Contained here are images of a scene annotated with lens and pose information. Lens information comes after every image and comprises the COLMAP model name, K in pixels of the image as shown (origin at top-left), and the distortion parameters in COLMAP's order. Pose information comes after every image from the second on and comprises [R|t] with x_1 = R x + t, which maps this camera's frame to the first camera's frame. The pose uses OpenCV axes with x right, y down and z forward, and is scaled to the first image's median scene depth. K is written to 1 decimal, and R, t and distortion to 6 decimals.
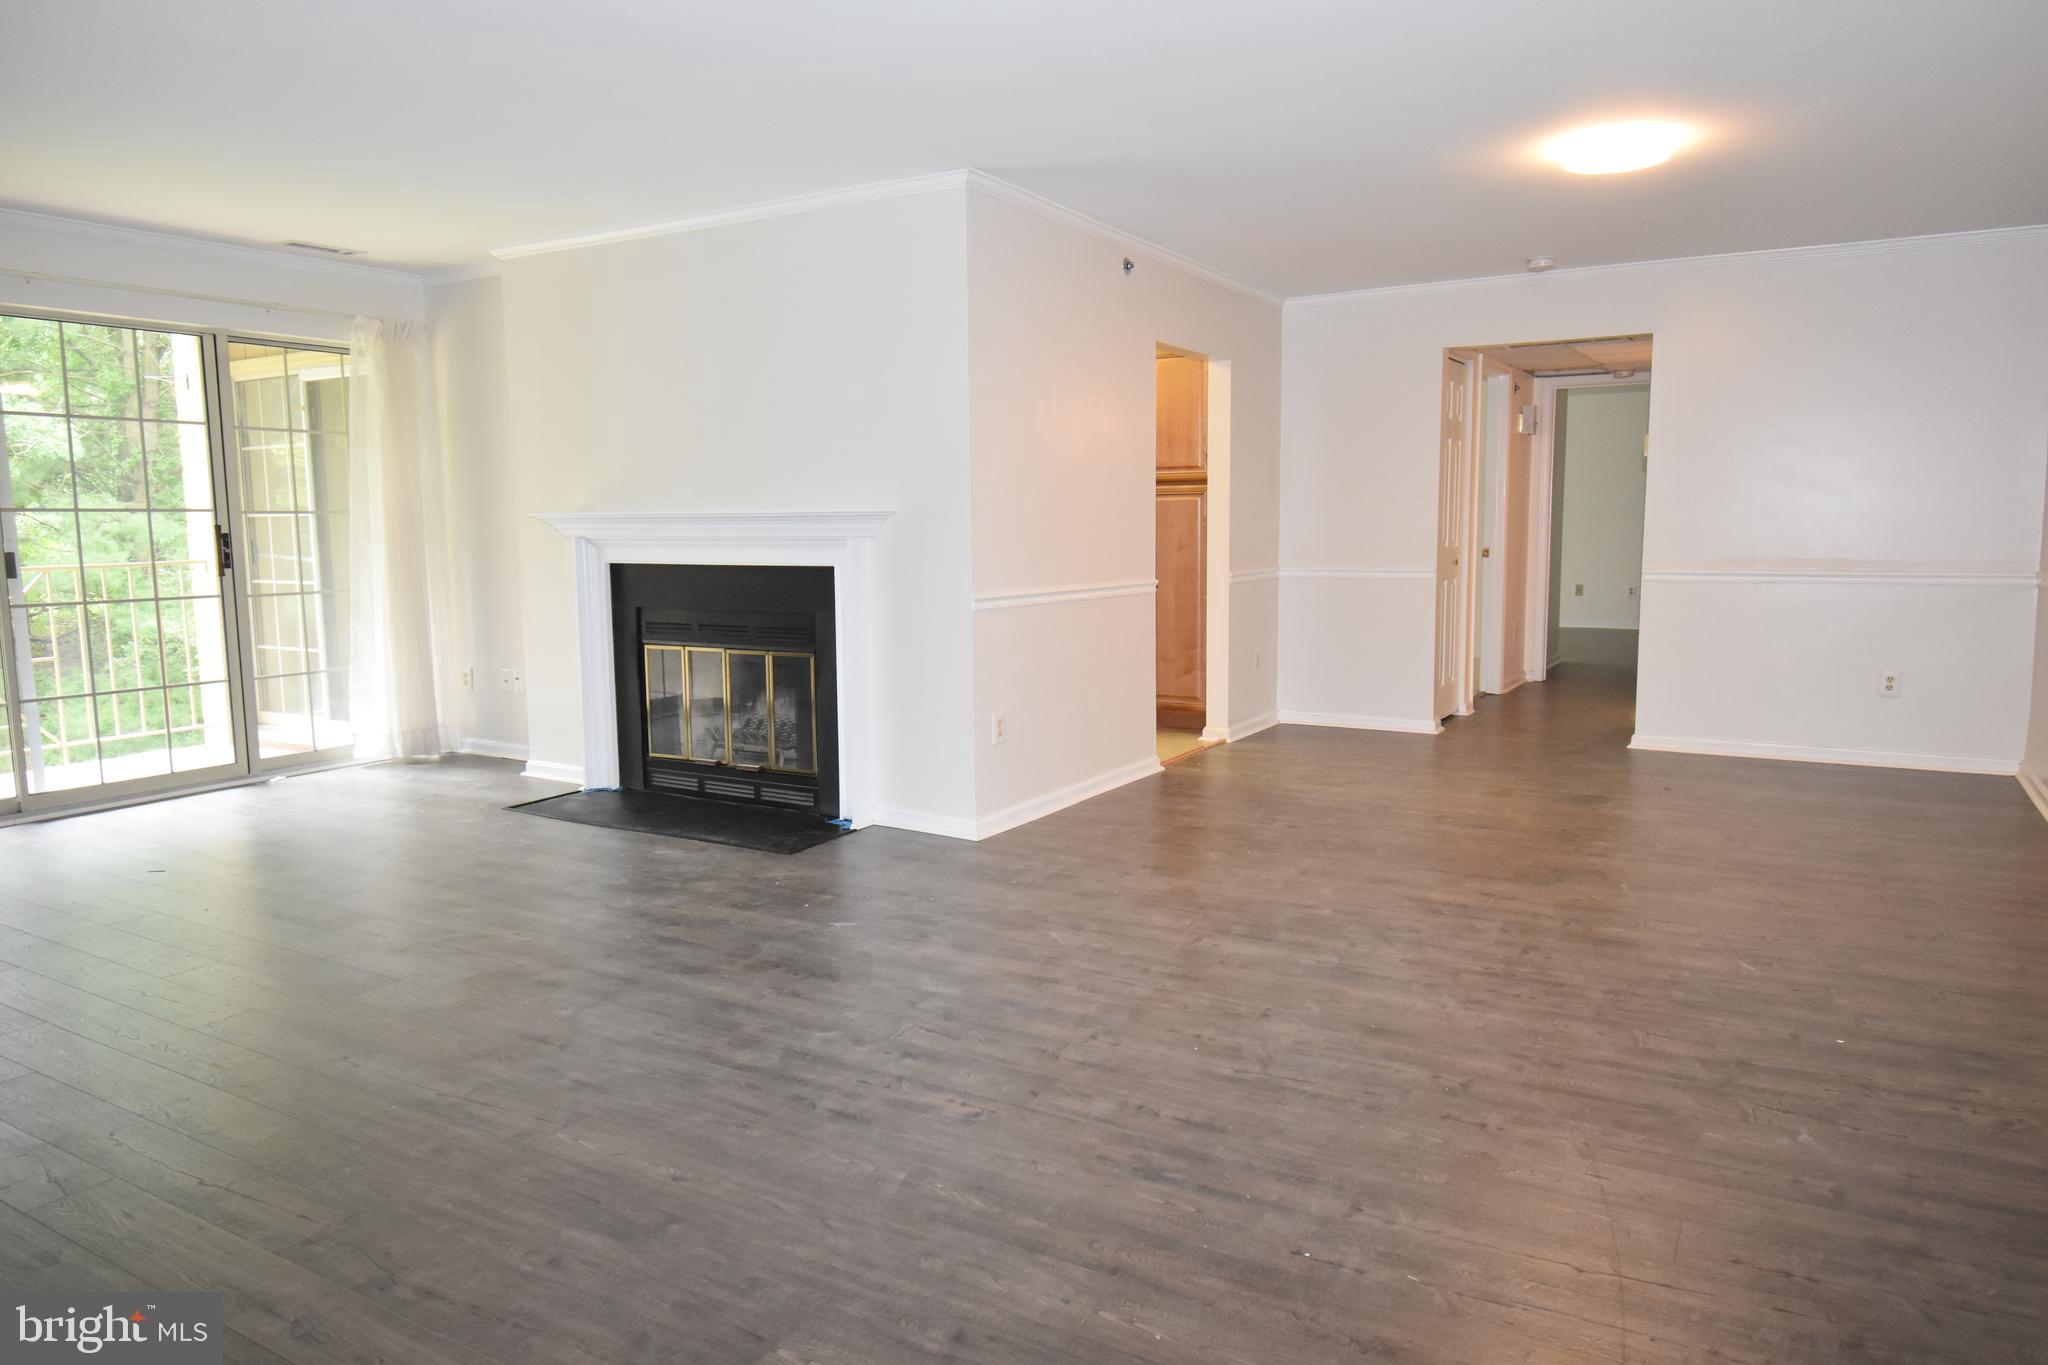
lens RADIAL K [[1325.3, 0, 1024.0], [0, 1325.3, 682.5], [0, 0, 1]] dist [0.012452, -0.027132]
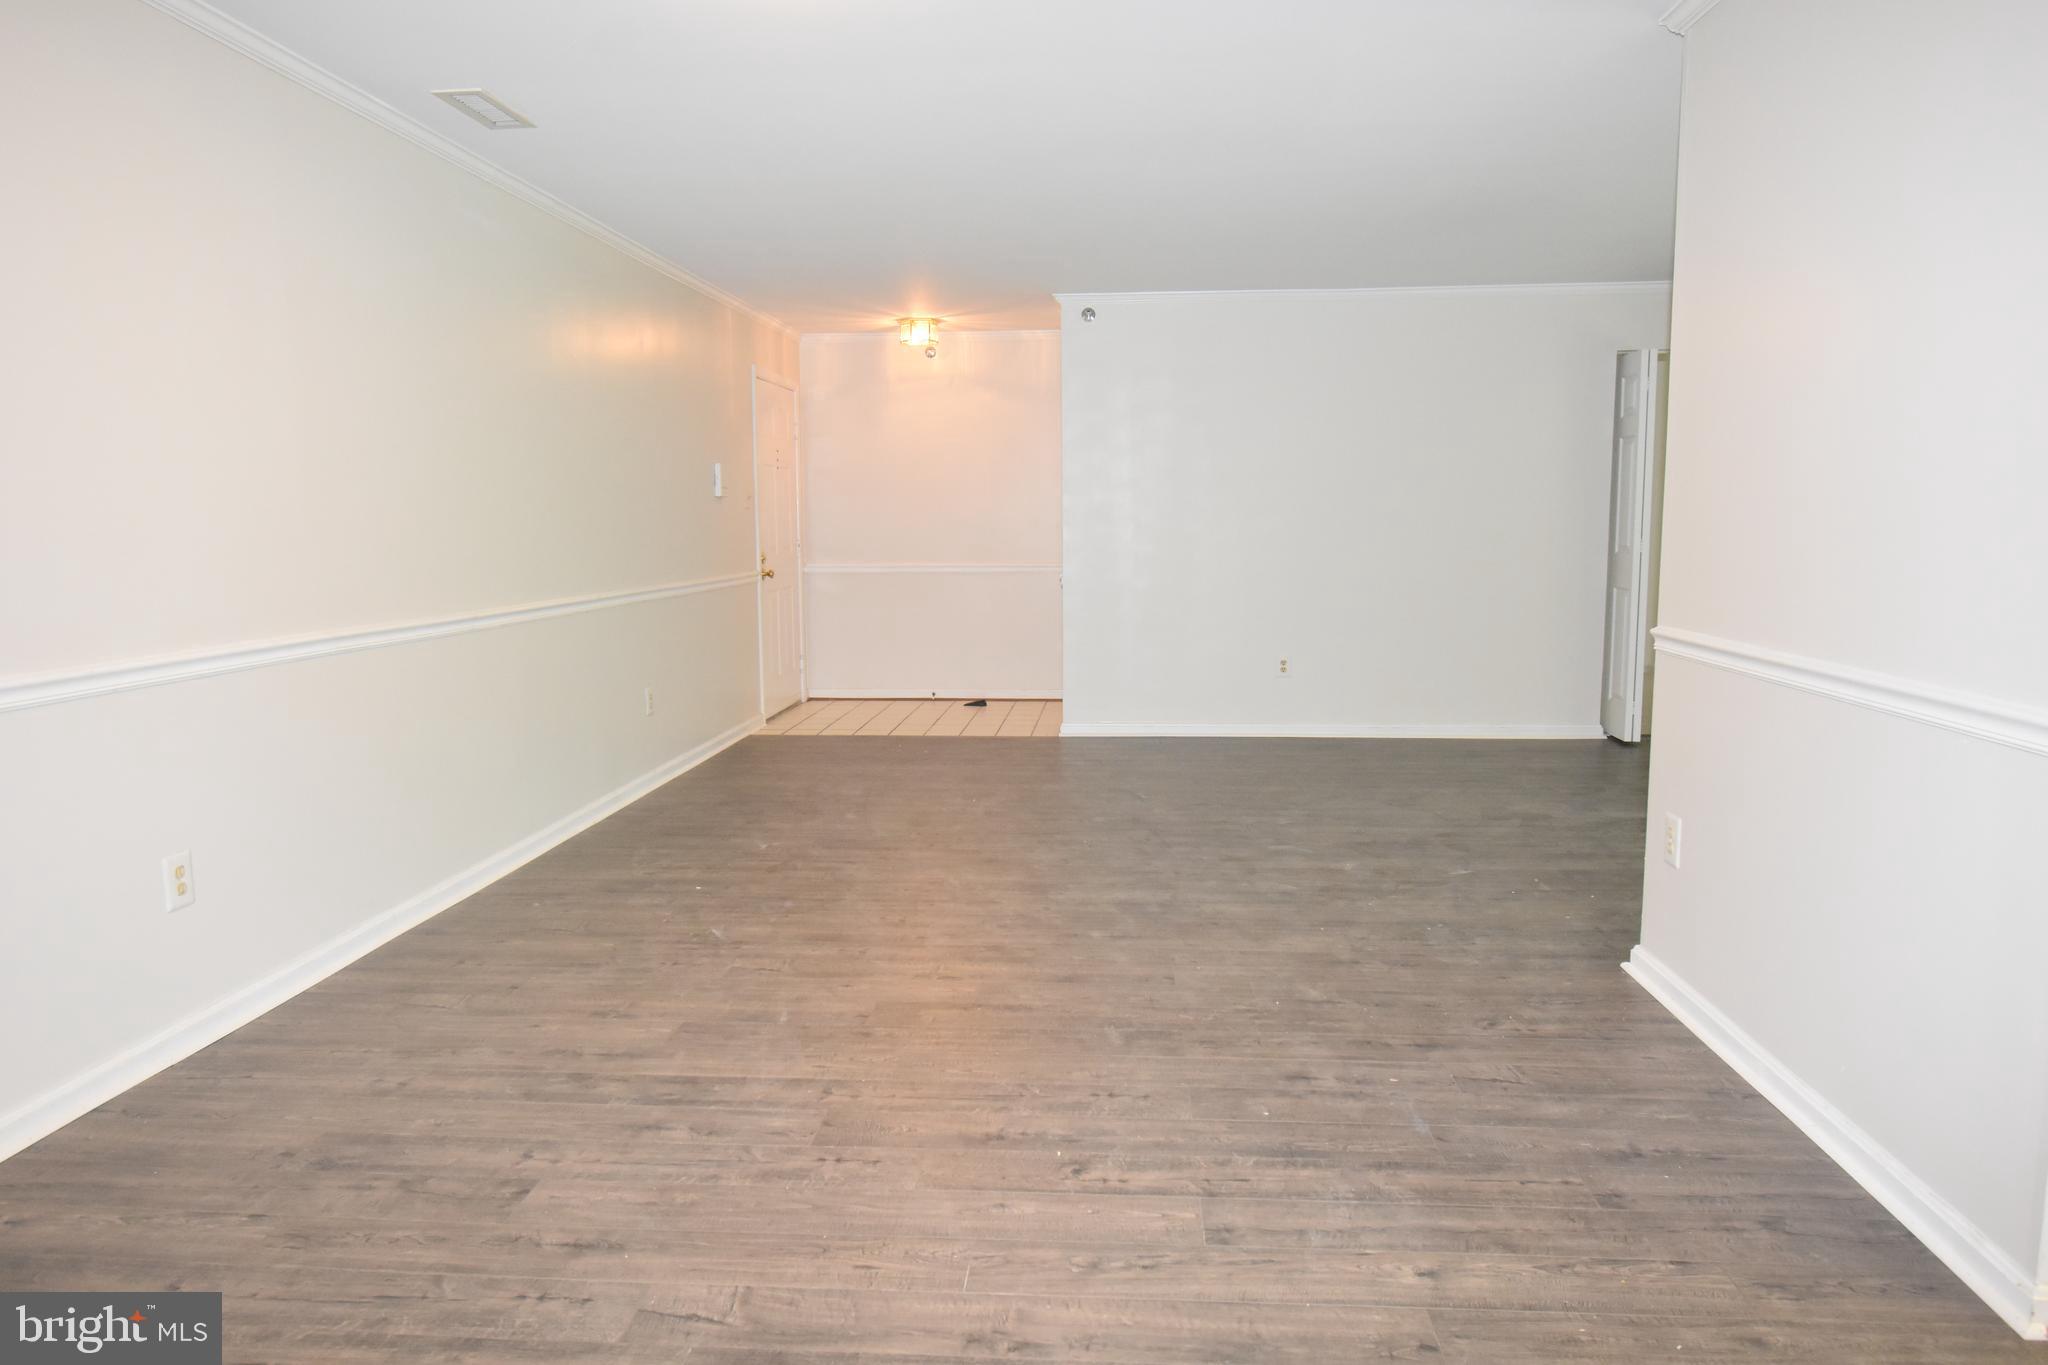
lens RADIAL K [[1325.3, 0, 1024.0], [0, 1325.3, 682.5], [0, 0, 1]] dist [0.012452, -0.027132]
pose [[-0.896037, 0.072079, -0.438090, 0.634443], [-0.035305, 0.972042, 0.232139, -0.210236], [0.442574, 0.223472, -0.868440, 1.643501]]
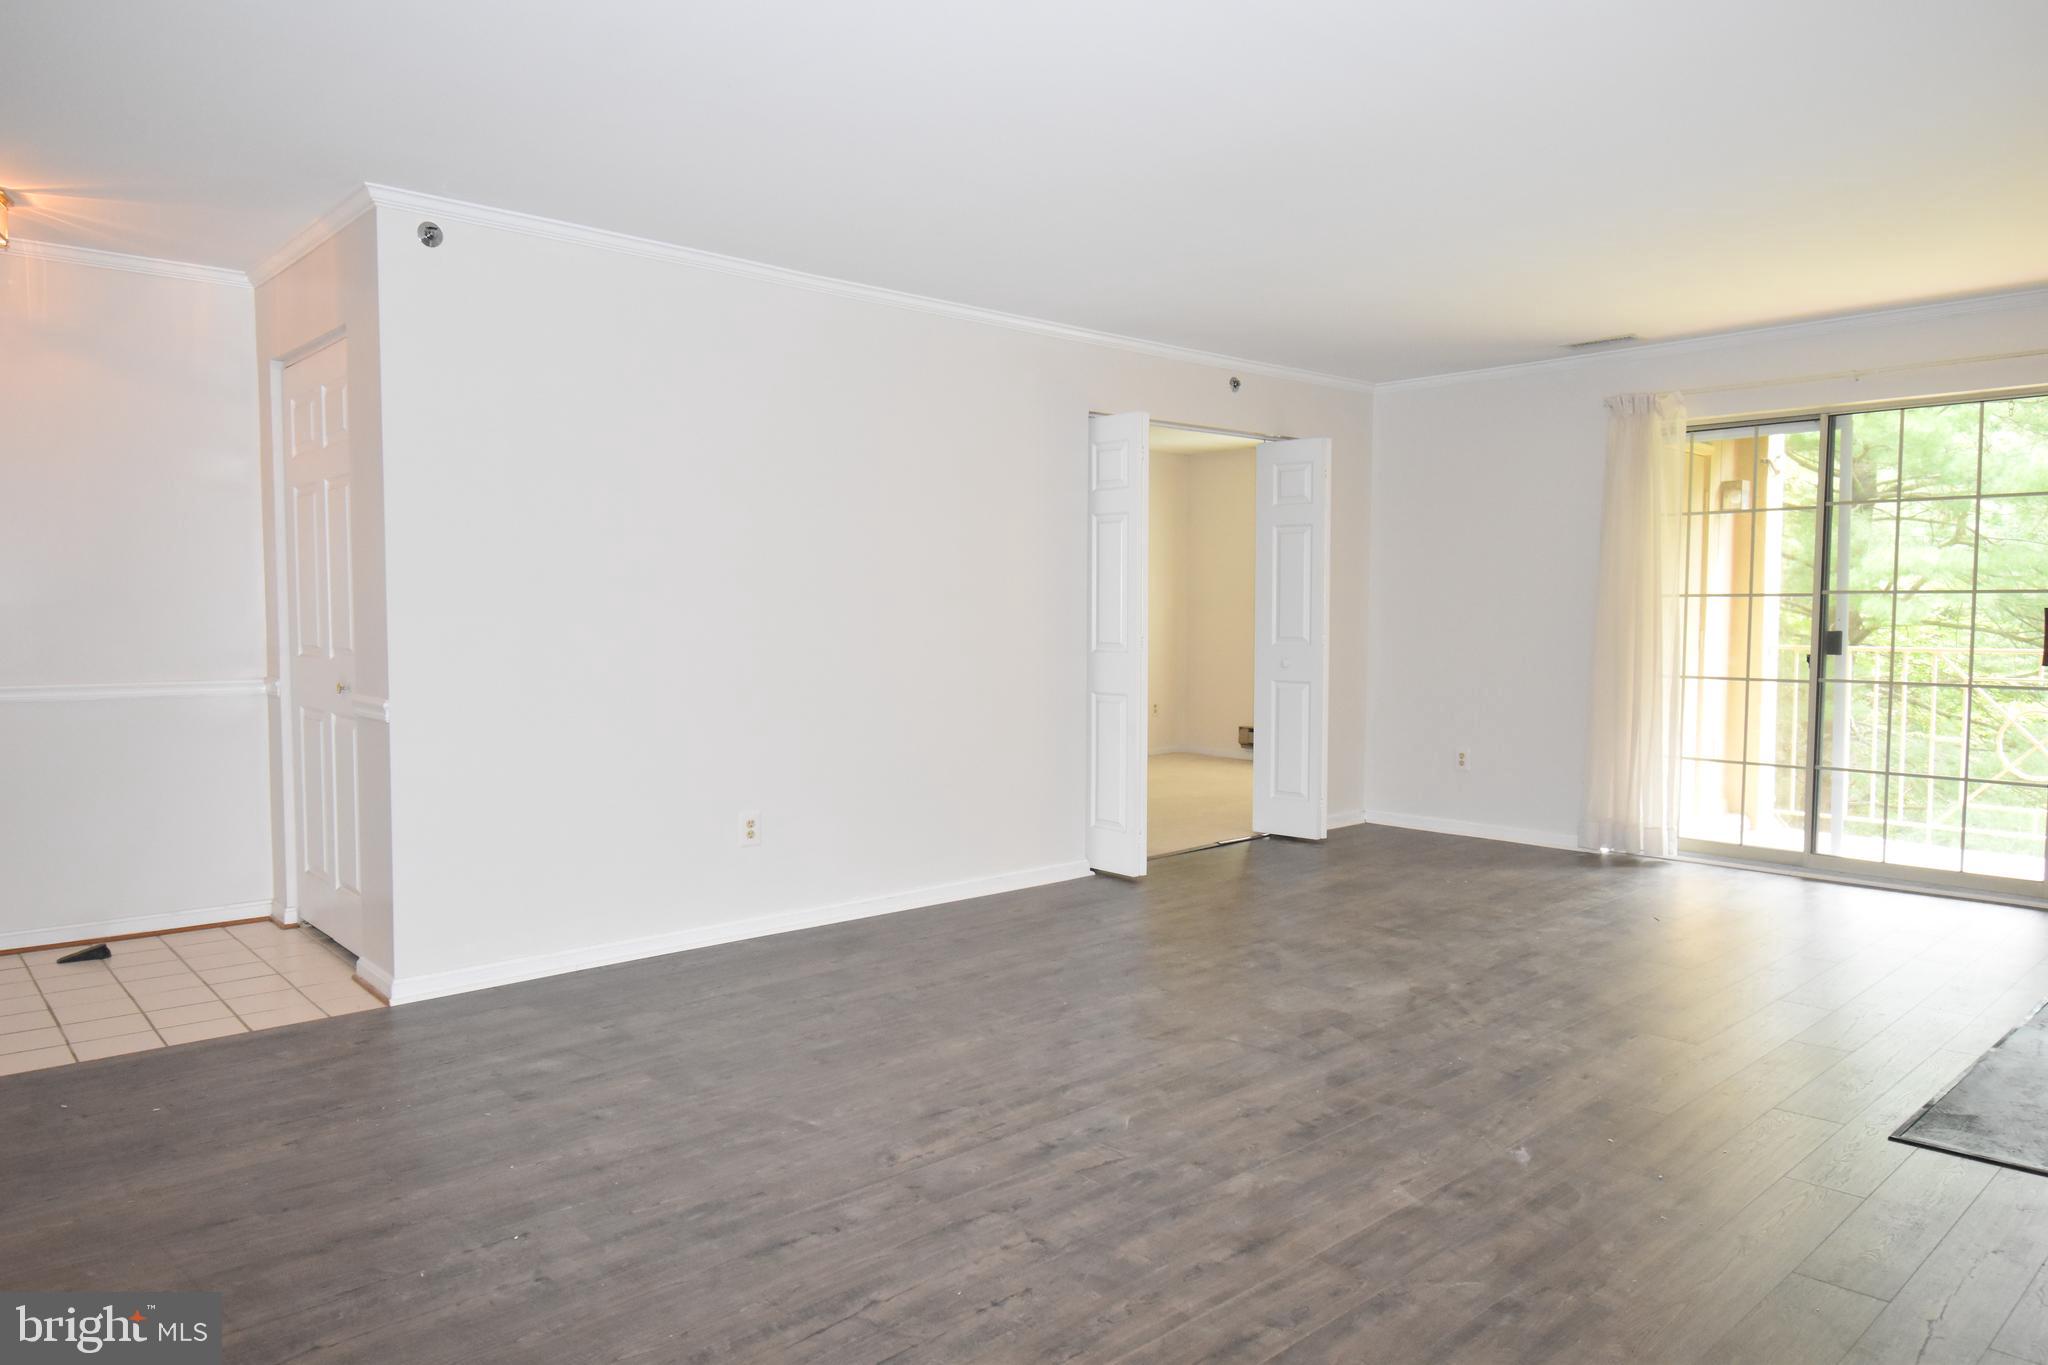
lens RADIAL K [[1325.3, 0, 1024.0], [0, 1325.3, 682.5], [0, 0, 1]] dist [0.012452, -0.027132]
pose [[-0.293431, 0.061544, -0.953997, 0.576028], [-0.115175, 0.988381, 0.099188, -0.107220], [0.949017, 0.138981, -0.282933, 0.834517]]
